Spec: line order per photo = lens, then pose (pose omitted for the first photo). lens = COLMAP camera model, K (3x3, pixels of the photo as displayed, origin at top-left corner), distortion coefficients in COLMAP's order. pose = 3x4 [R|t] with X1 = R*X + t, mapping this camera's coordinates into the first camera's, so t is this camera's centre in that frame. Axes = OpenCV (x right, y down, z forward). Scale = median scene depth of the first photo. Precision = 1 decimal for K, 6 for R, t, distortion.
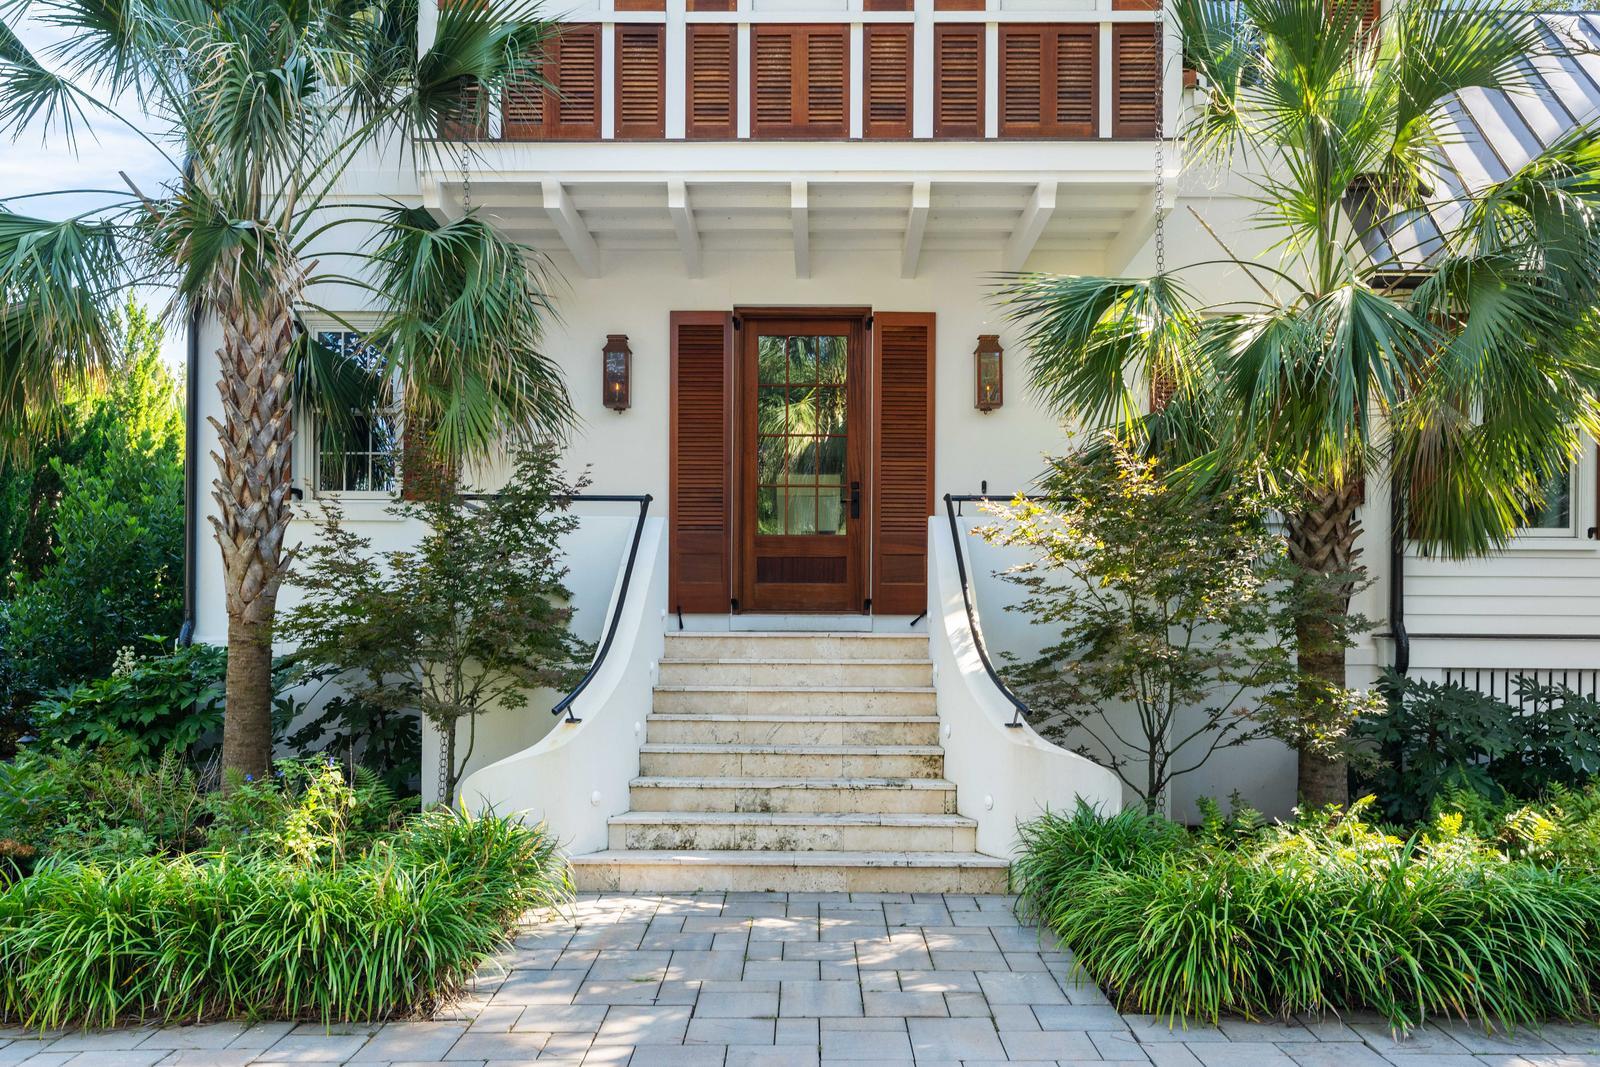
lens RADIAL K [[1439.7, 0, 801.3], [0, 1439.7, 622.5], [0, 0, 1]] dist [0.005302, -0.004777]
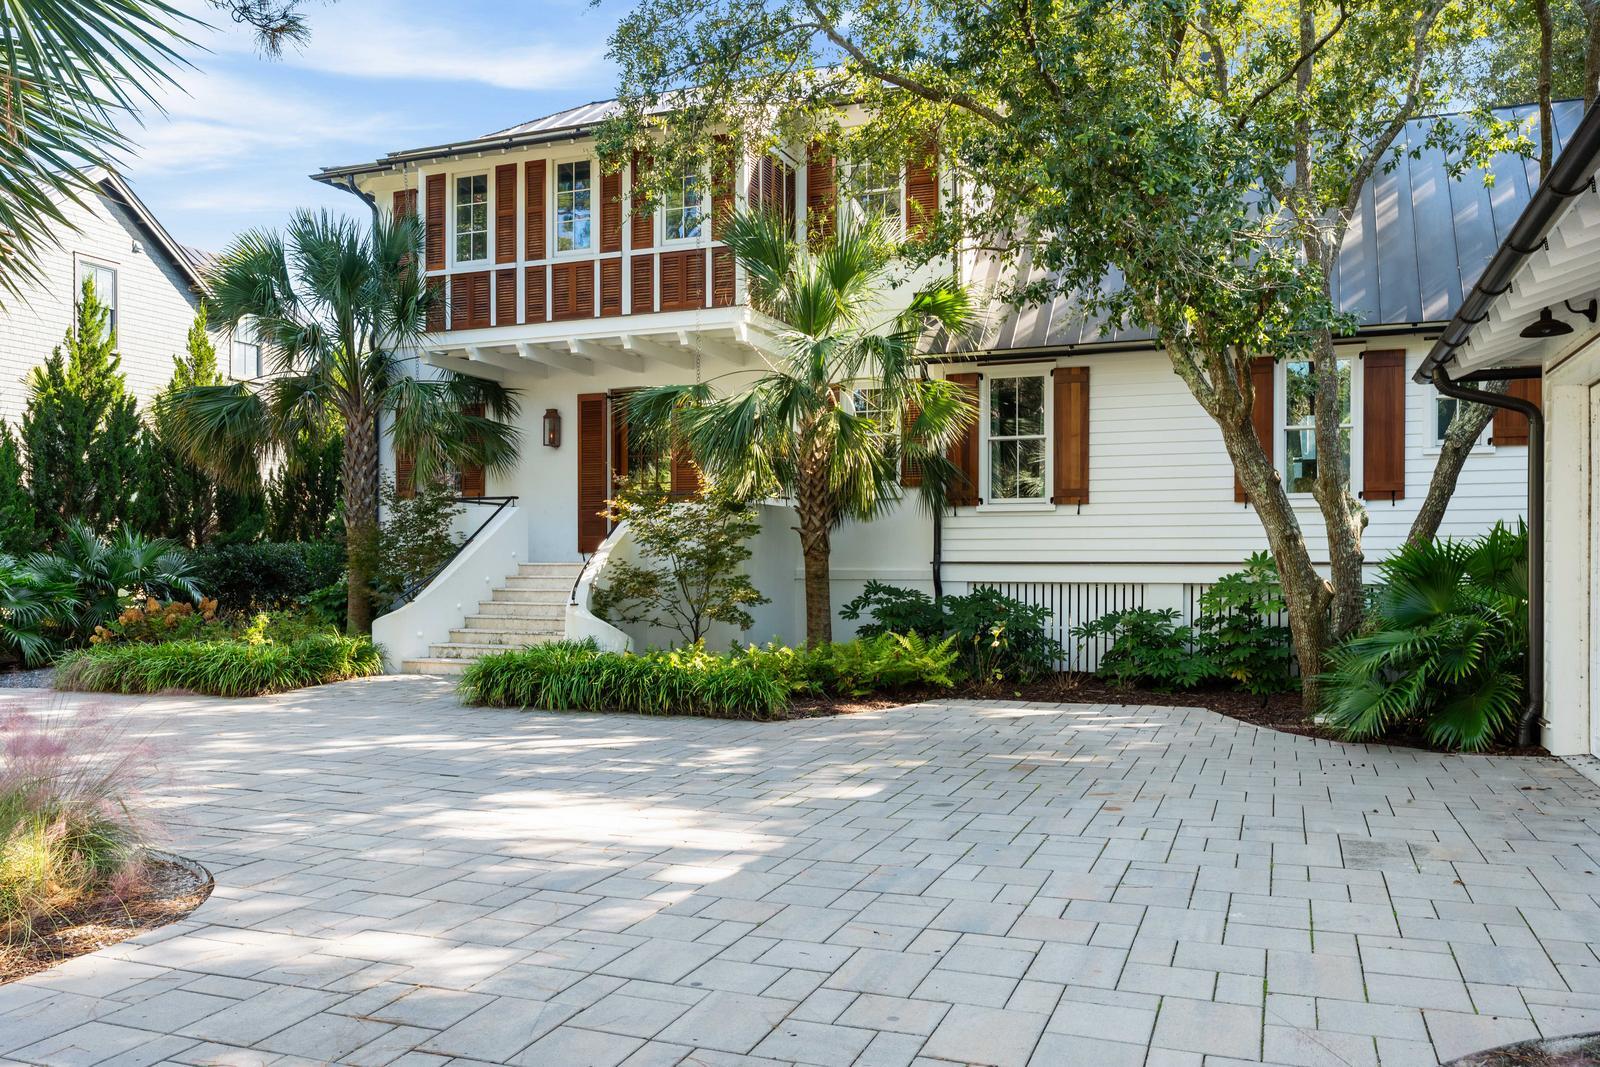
lens RADIAL K [[1248.9, 0, 798.2], [0, 1248.9, 567.8], [0, 0, 1]] dist [0.003353, 0.003980]
pose [[0.932871, -0.003376, -0.360194, 0.927182], [0.007631, 0.999917, 0.010392, -0.001815], [0.360129, -0.012443, 0.932820, -0.530095]]
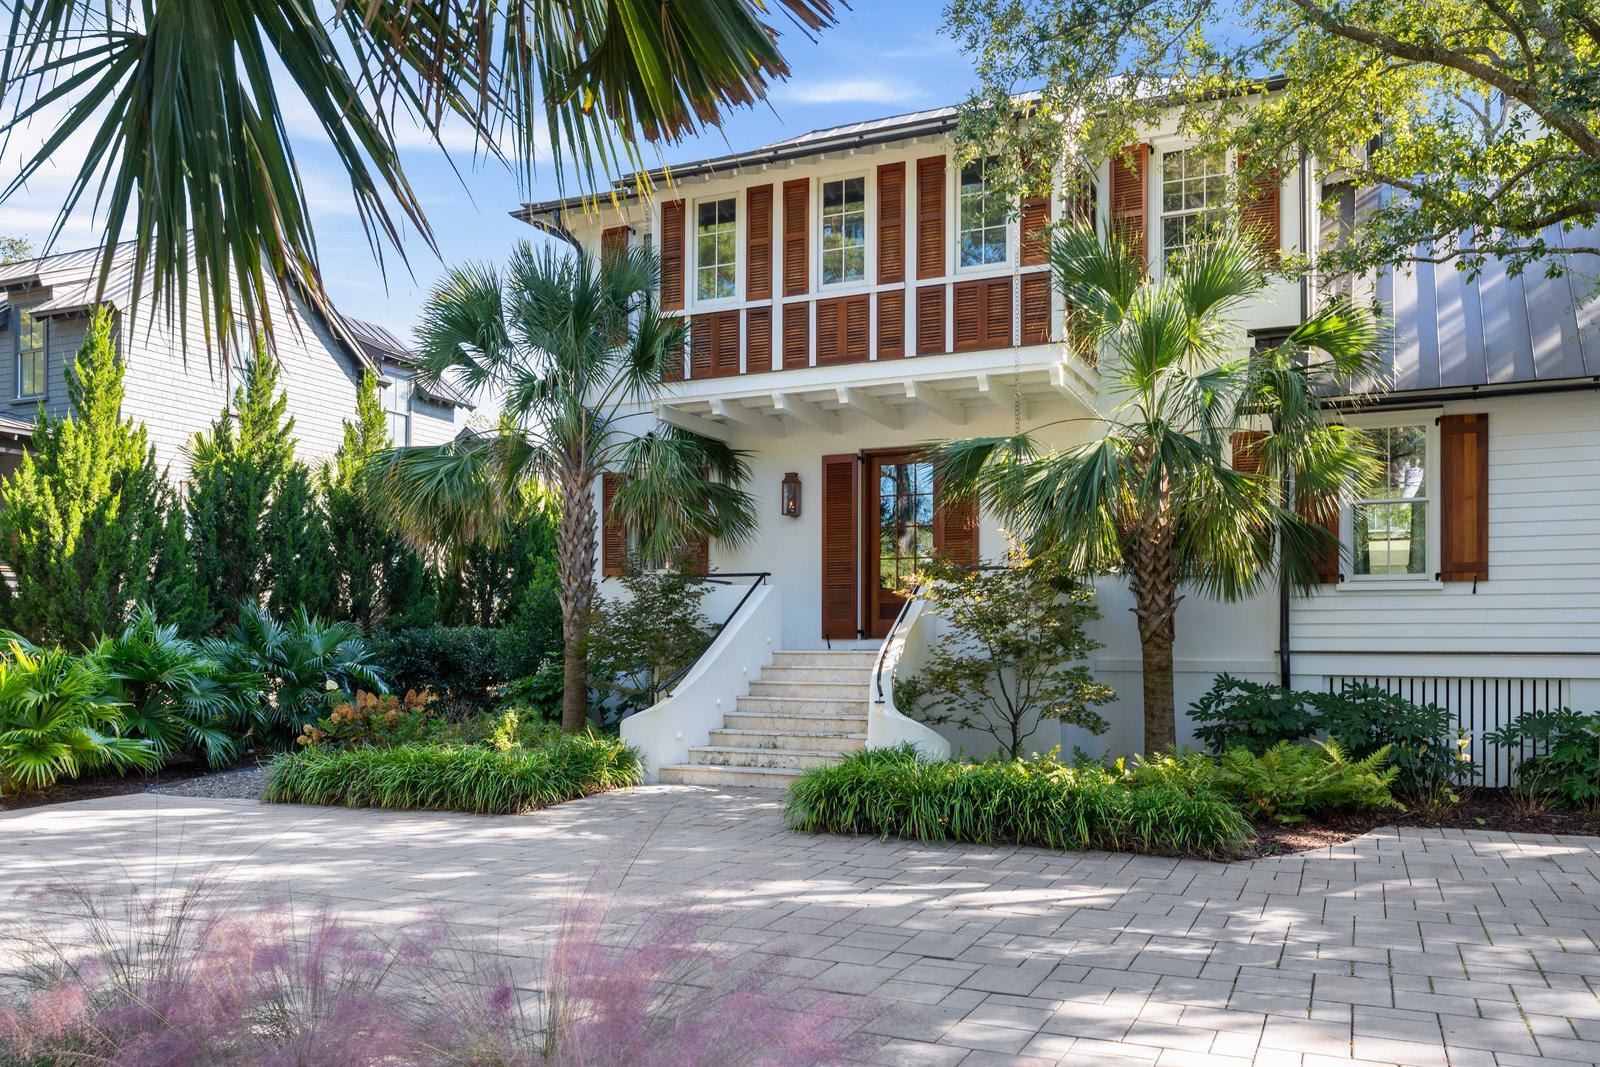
lens RADIAL K [[1252.6, 0, 802.7], [0, 1252.6, 631.5], [0, 0, 1]] dist [0.002847, 0.001007]
pose [[0.914631, -0.007896, -0.404212, 0.557595], [0.004812, 0.999951, -0.008645, -0.003310], [0.404260, 0.005962, 0.914624, -0.384859]]
